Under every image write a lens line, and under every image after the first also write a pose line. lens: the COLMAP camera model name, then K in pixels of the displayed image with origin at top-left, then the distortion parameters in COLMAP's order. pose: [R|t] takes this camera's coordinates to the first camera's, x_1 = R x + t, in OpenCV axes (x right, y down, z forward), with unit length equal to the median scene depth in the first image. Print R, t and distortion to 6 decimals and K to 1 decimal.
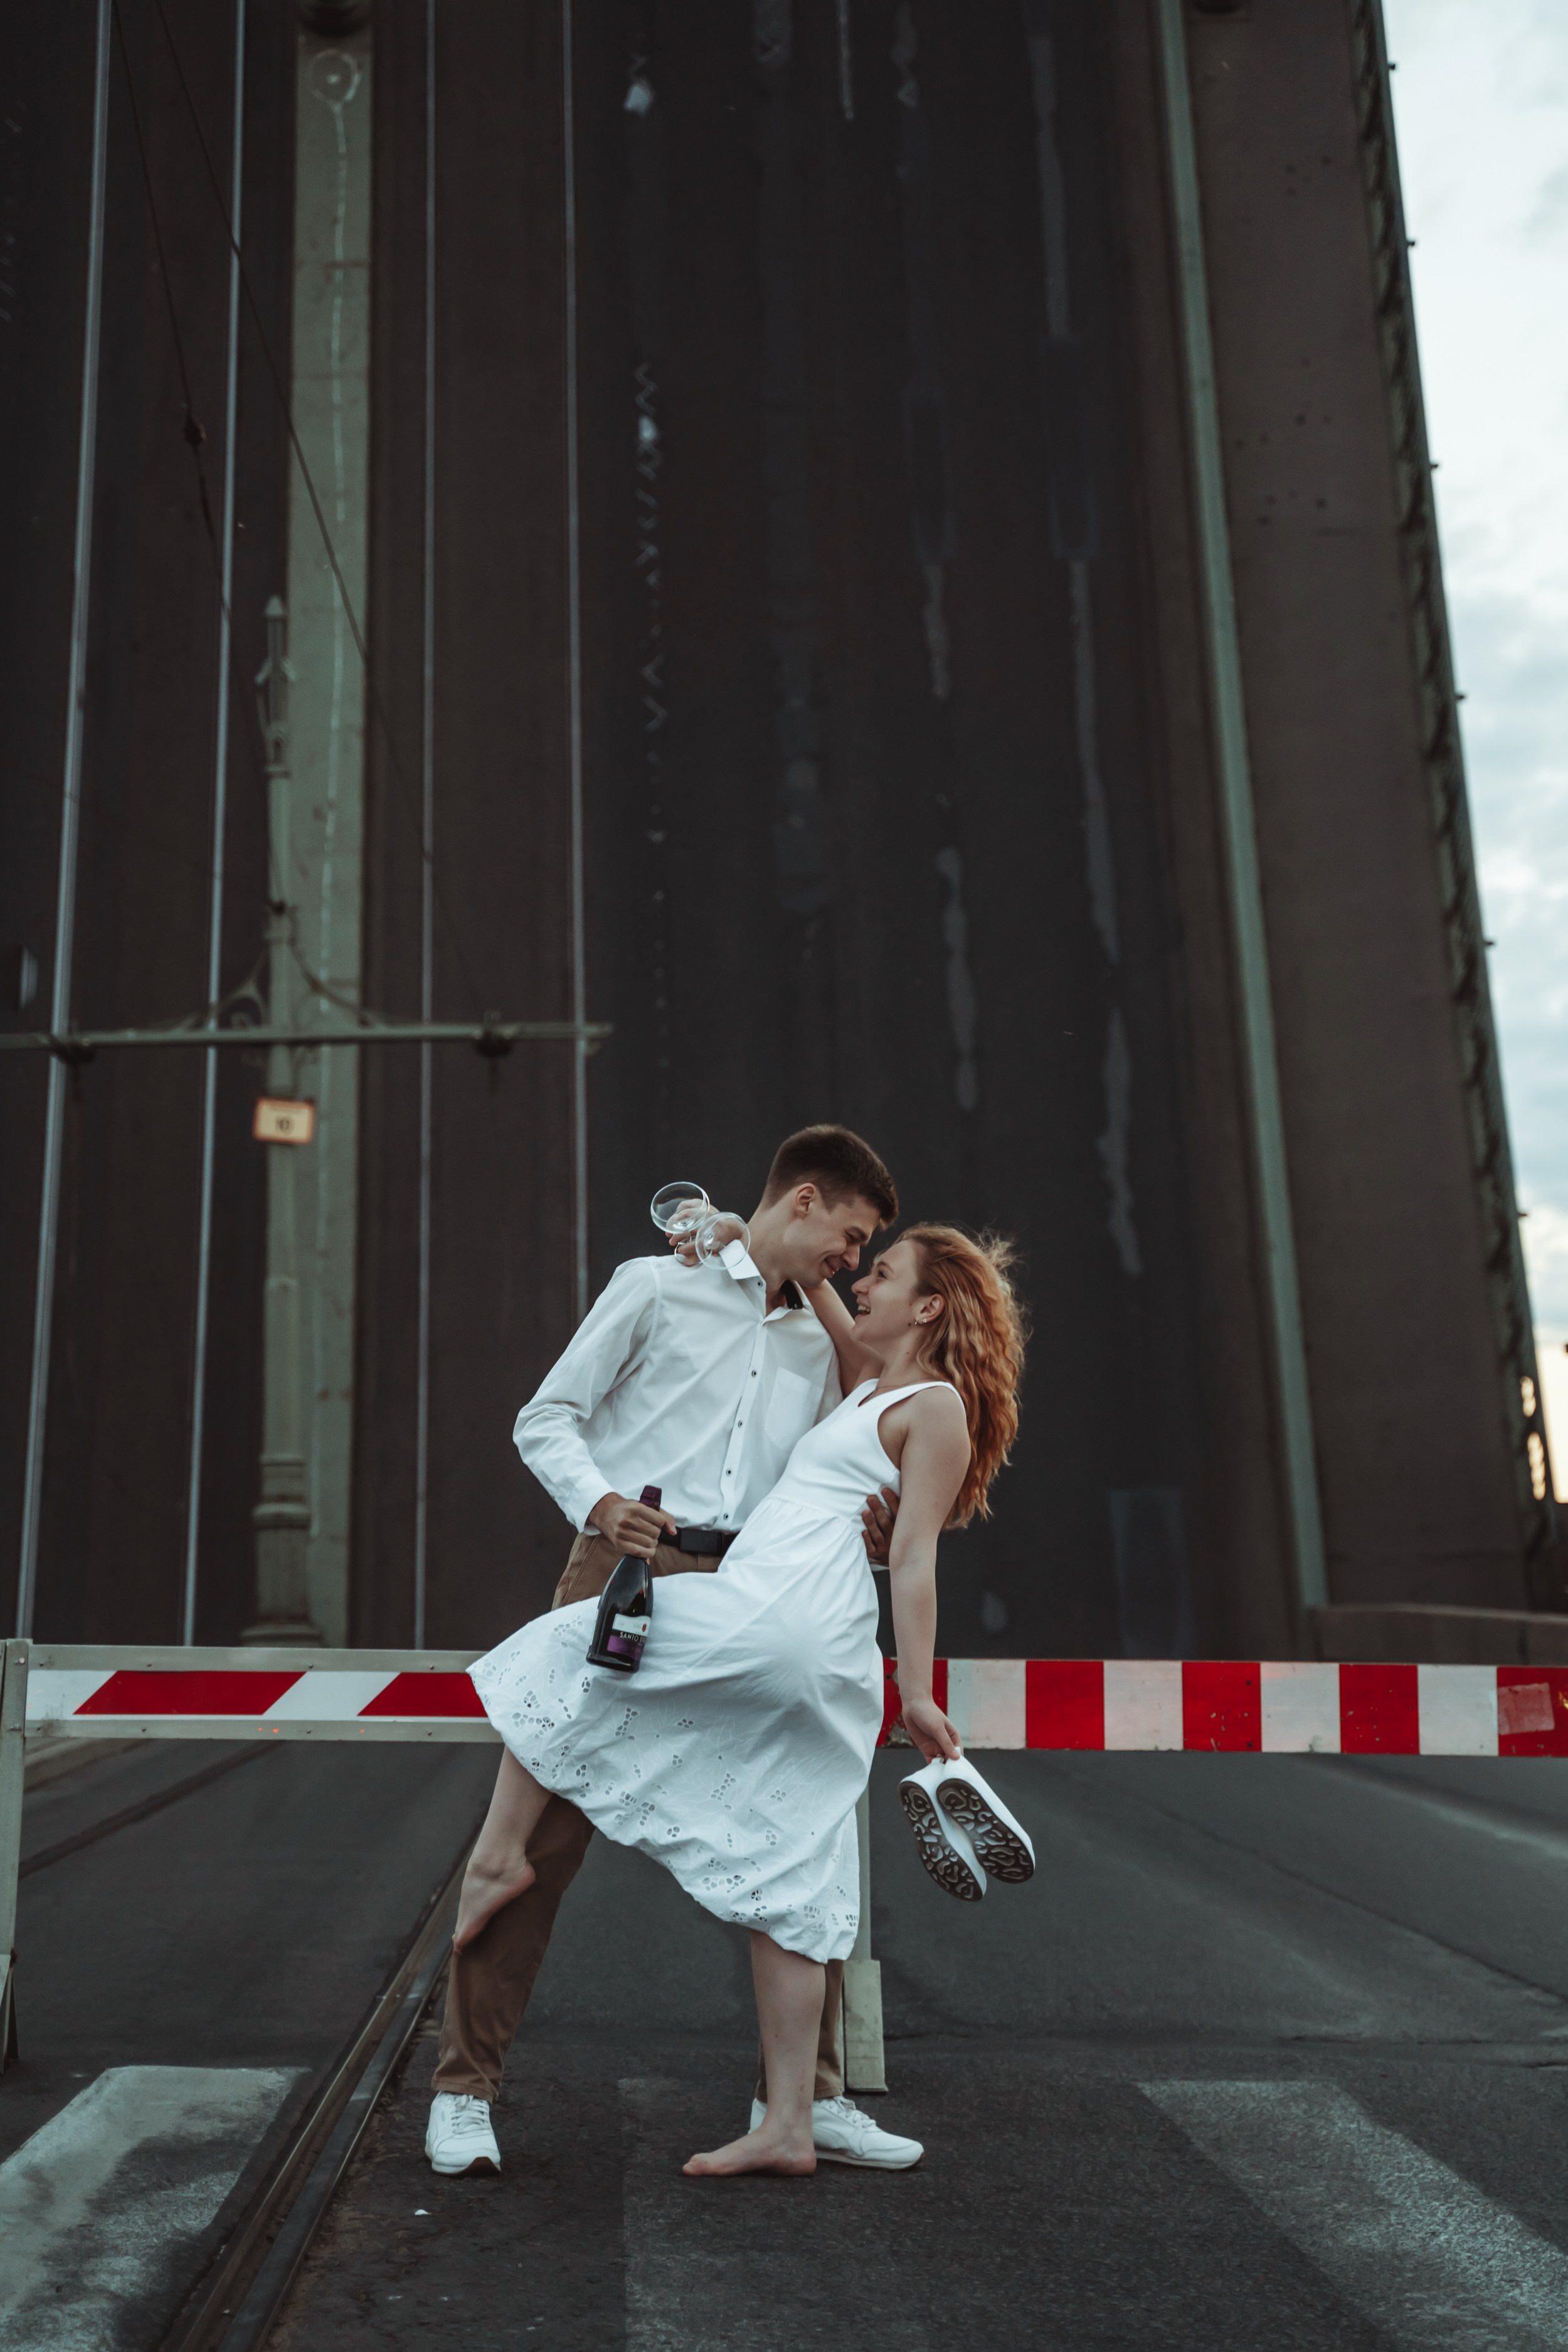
lens RADIAL K [[3982.9, 0, 791.6], [0, 3982.9, 1171.8], [0, 0, 1]] dist [0.191601, 0.188211]
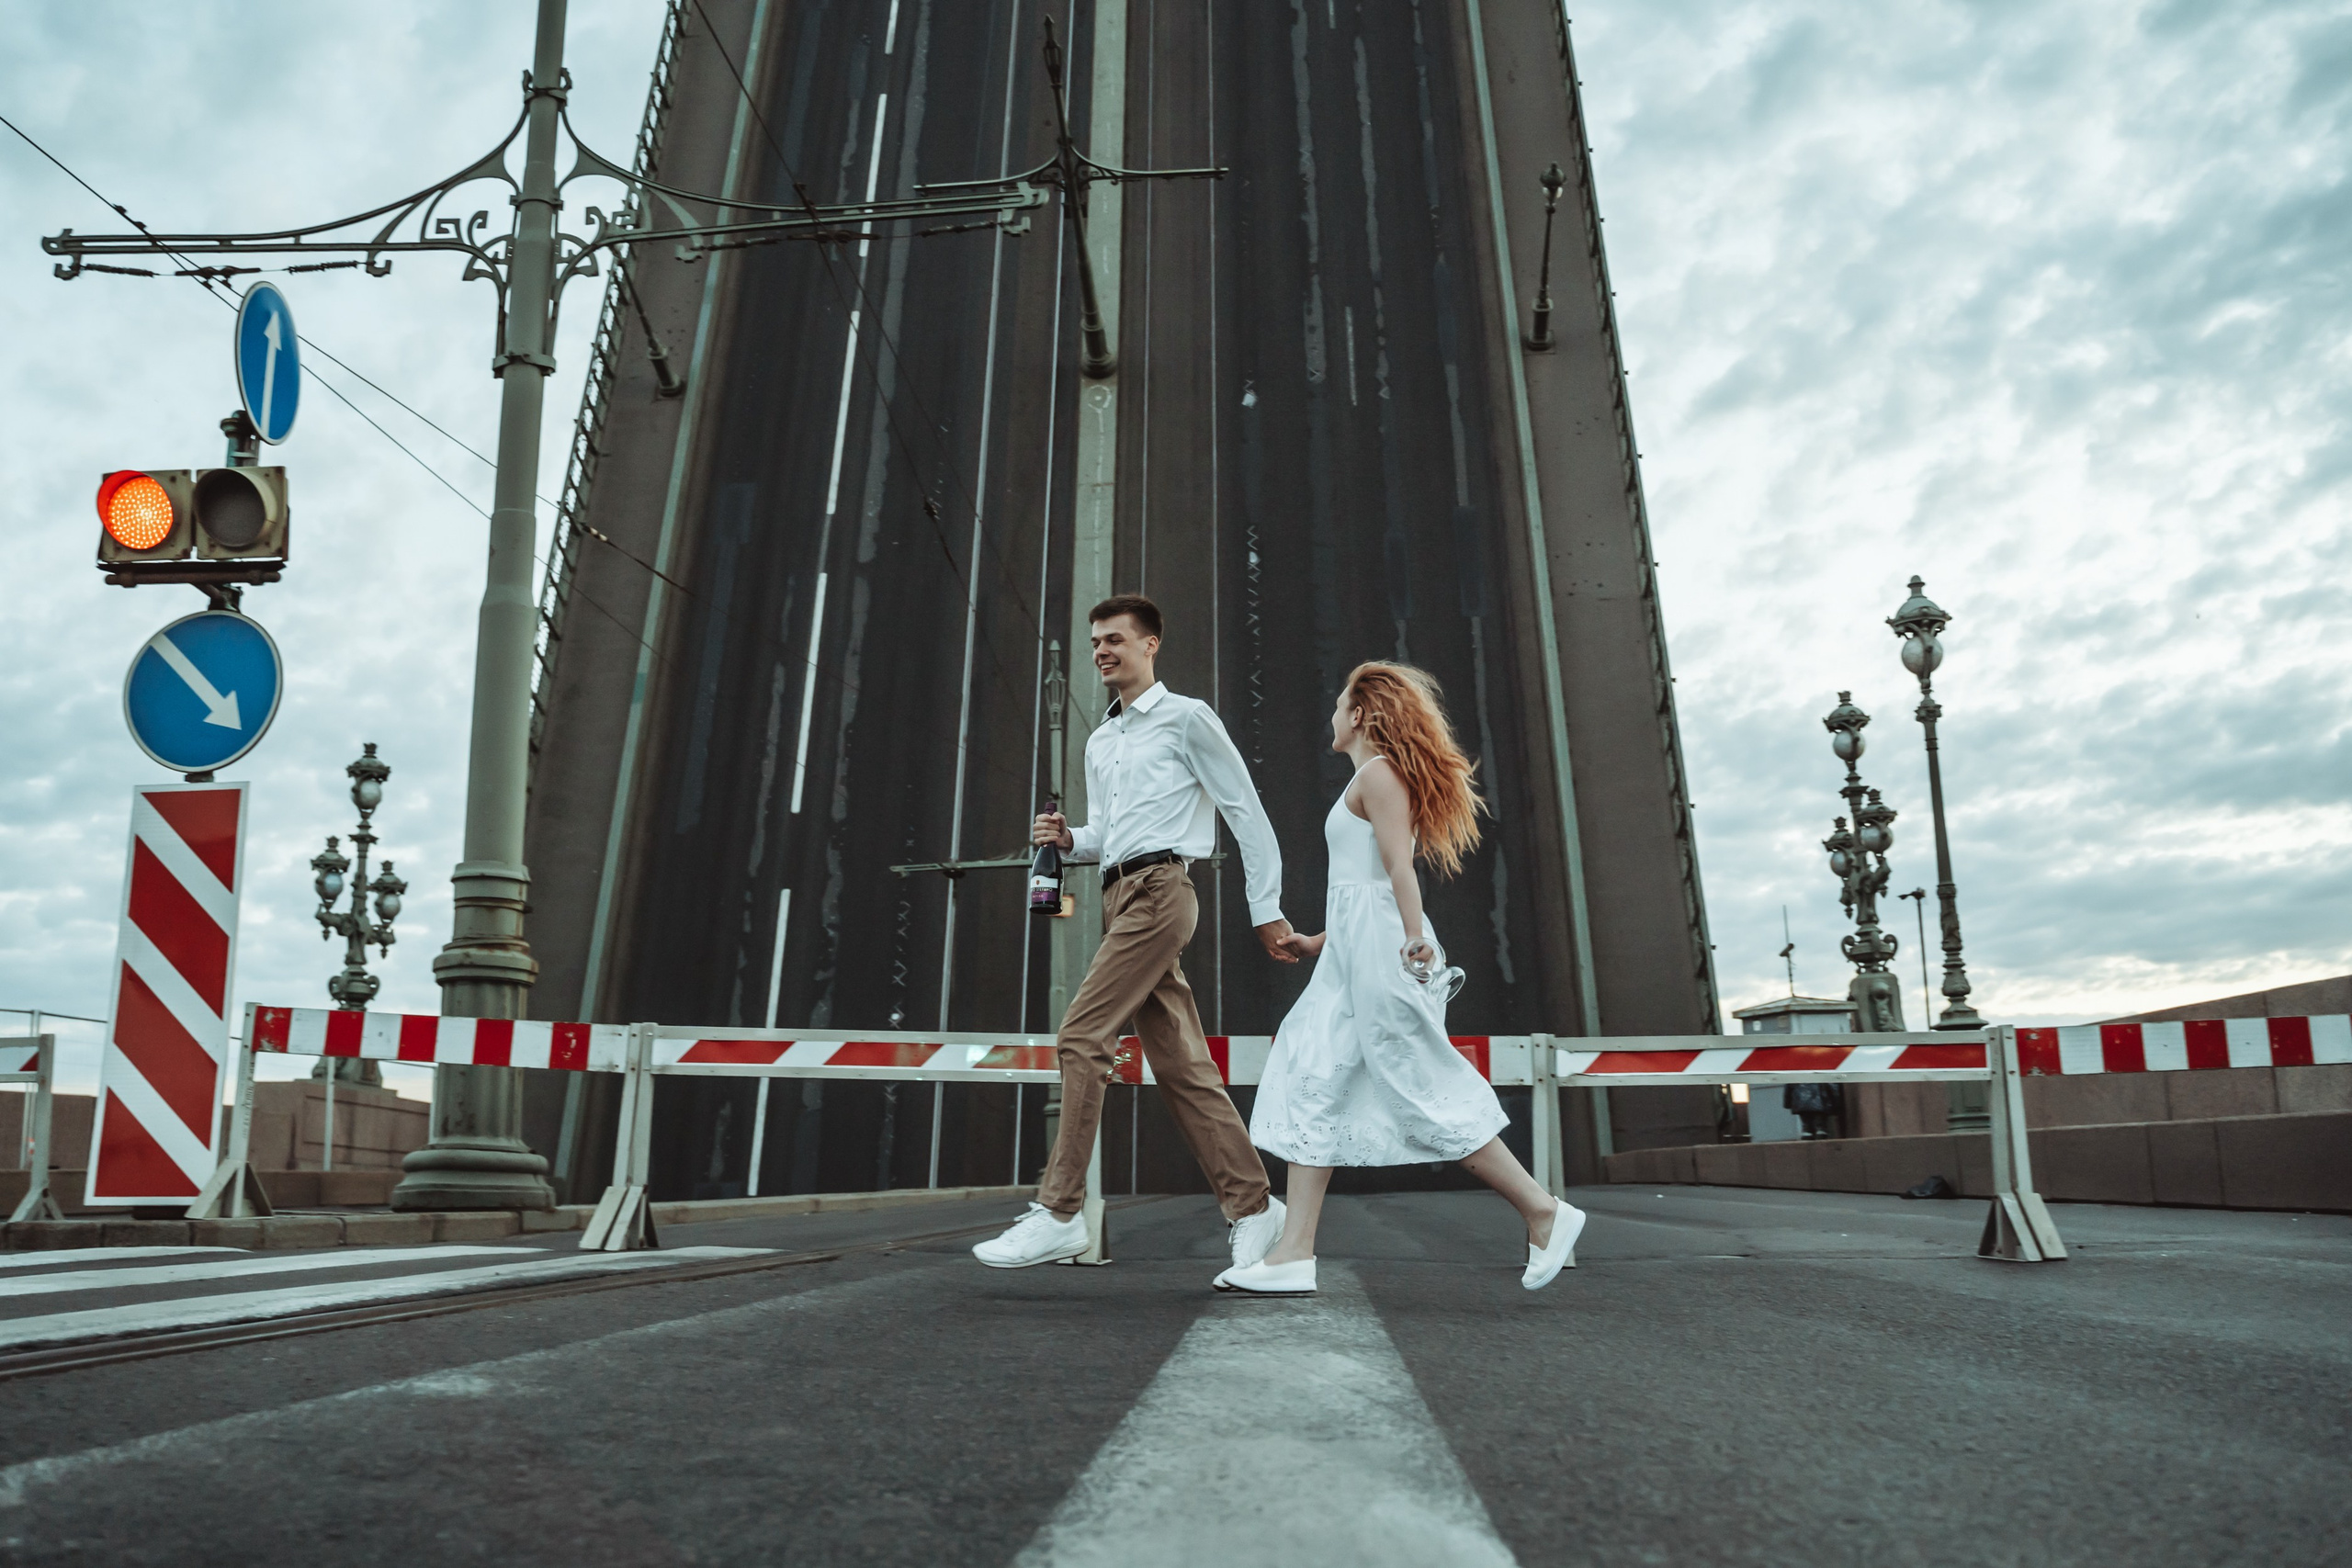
lens RADIAL K [[2052.4, 0, 1175.2], [0, 2052.4, 774.3], [0, 0, 1]] dist [-0.114053, 0.087342]
pose [[0.994263, -0.022161, -0.104640, 0.035326], [0.011946, 0.995188, -0.097257, 0.021603], [0.106291, 0.095449, 0.989743, 0.015264]]
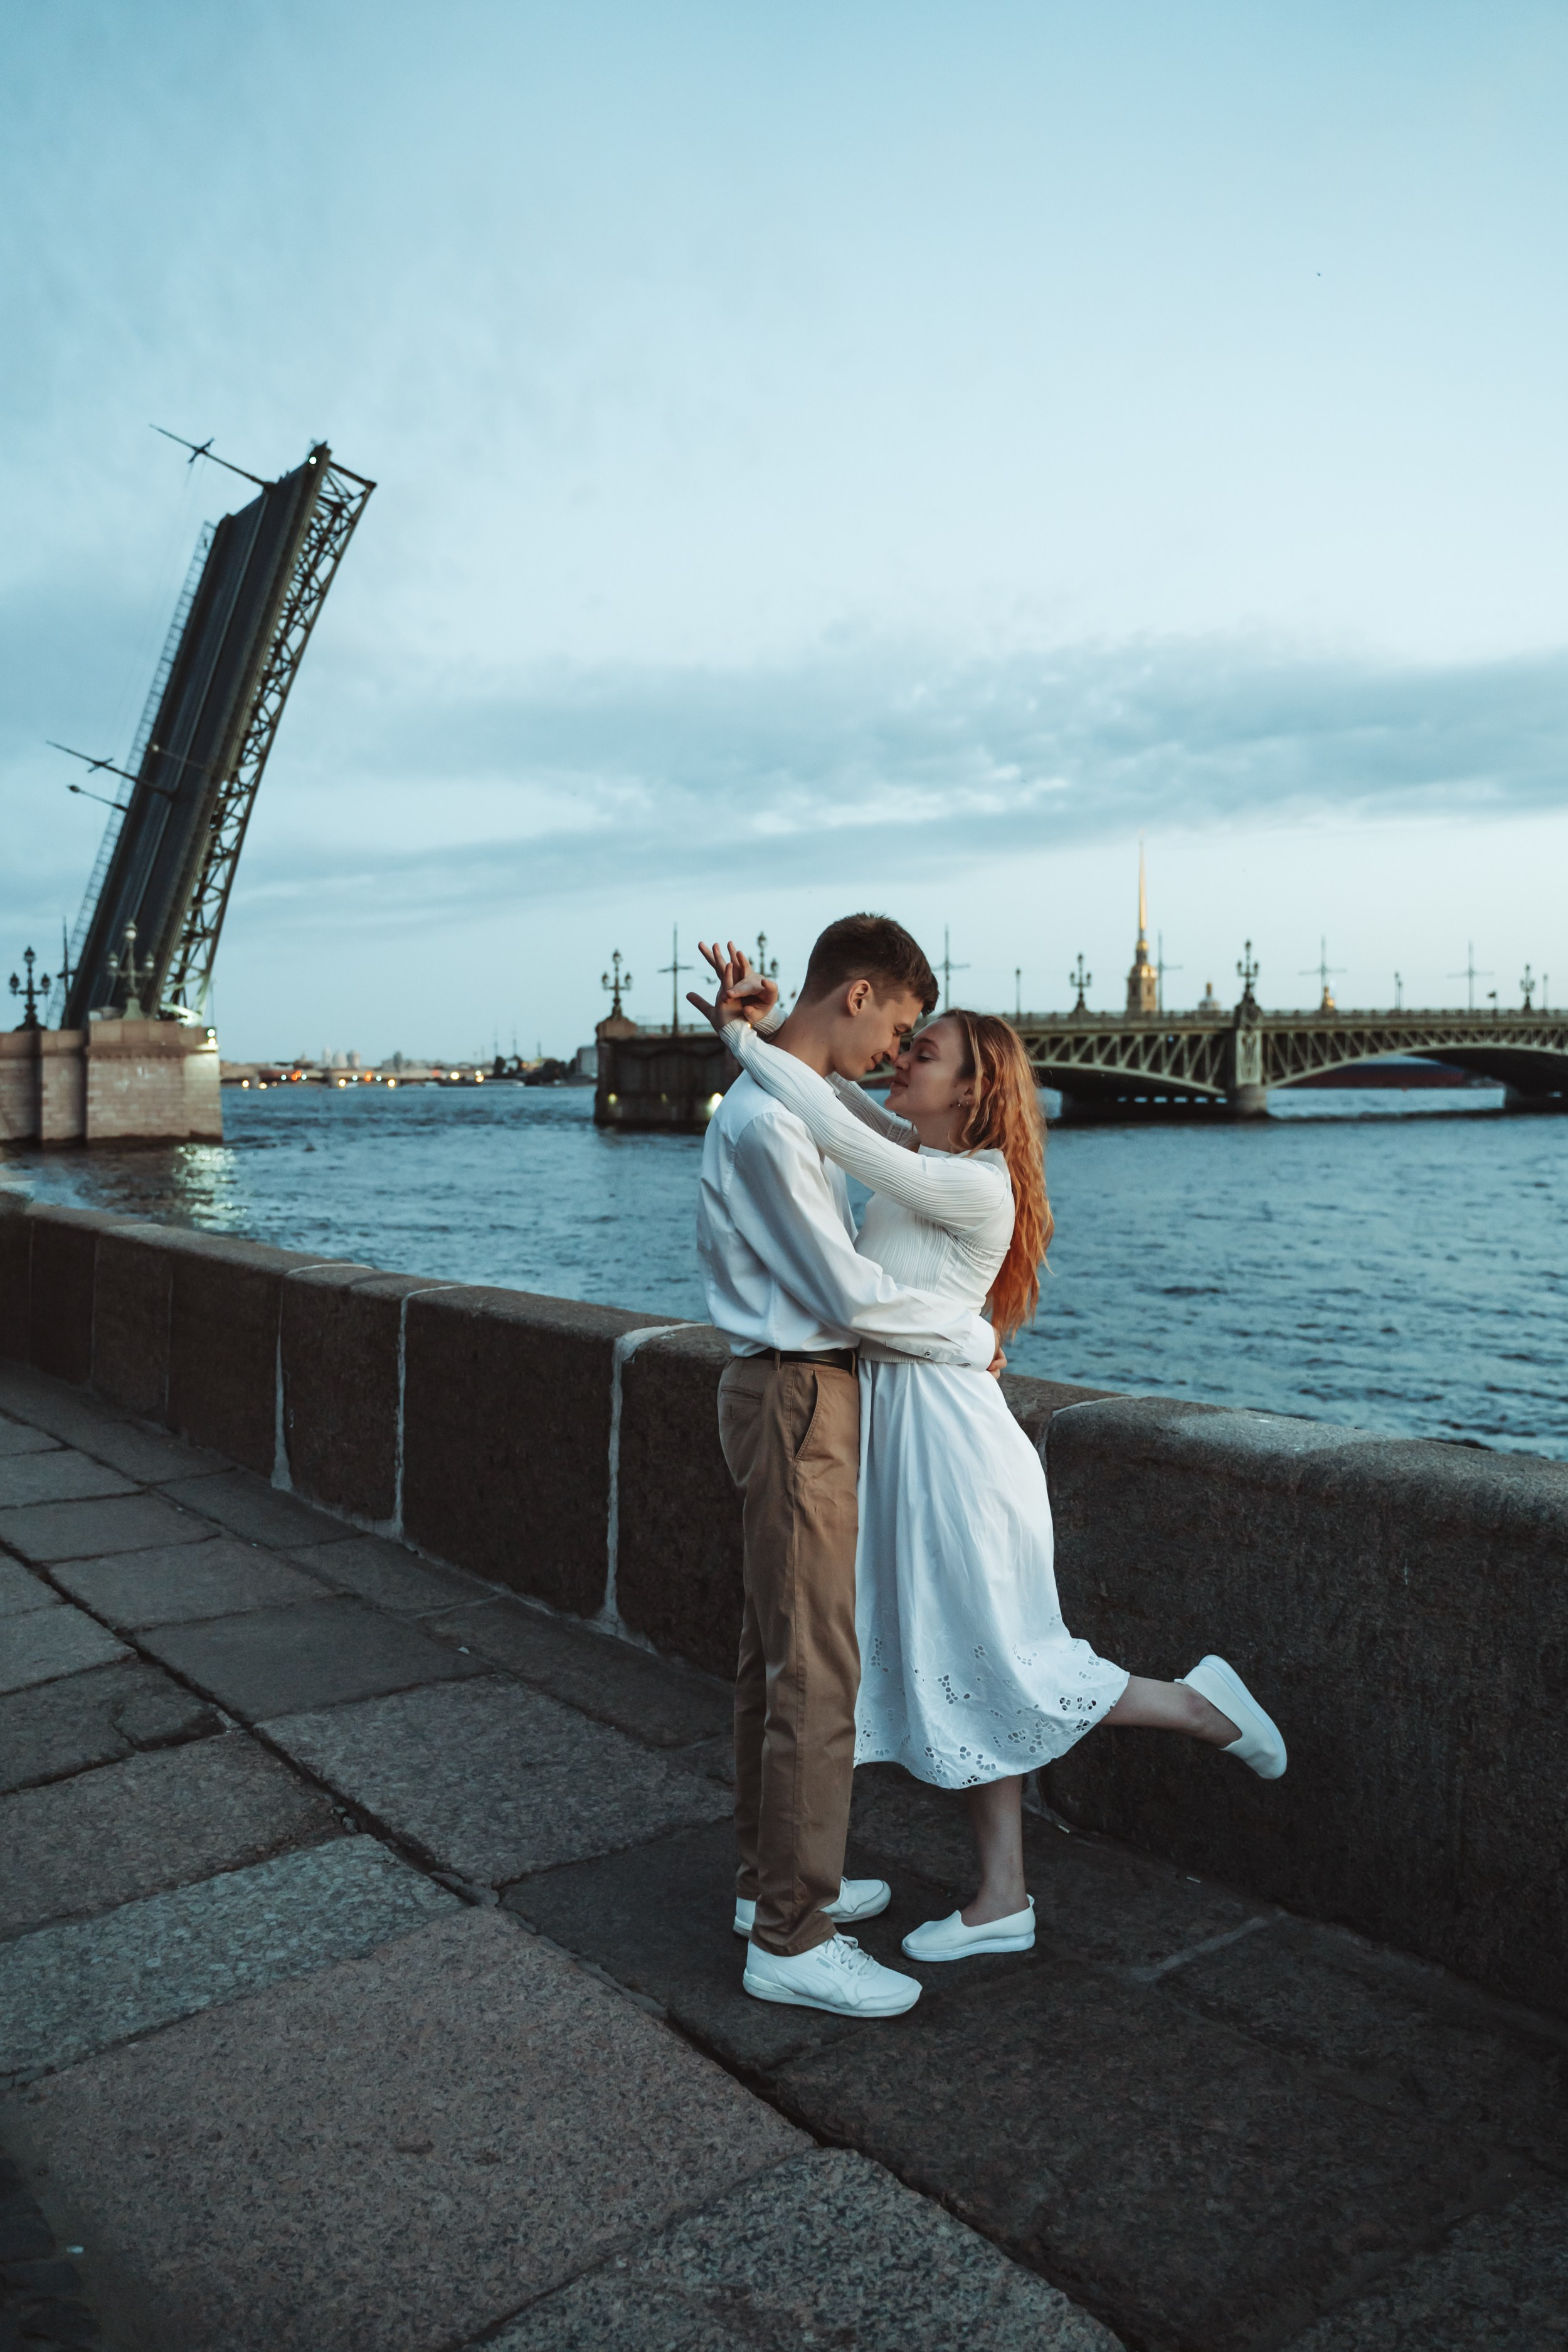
lens RADIAL K [[1901.3, 0, 768.2], [0, 1901.3, 1172.1], [0, 0, 1]] dist [-0.110448, 0.091433]
pose [[0.543470, 0.059975, -0.837283, 3.742552], [0.108403, 0.984078, 0.140853, -0.020267], [0.832399, -0.167313, 0.528316, 0.149192]]
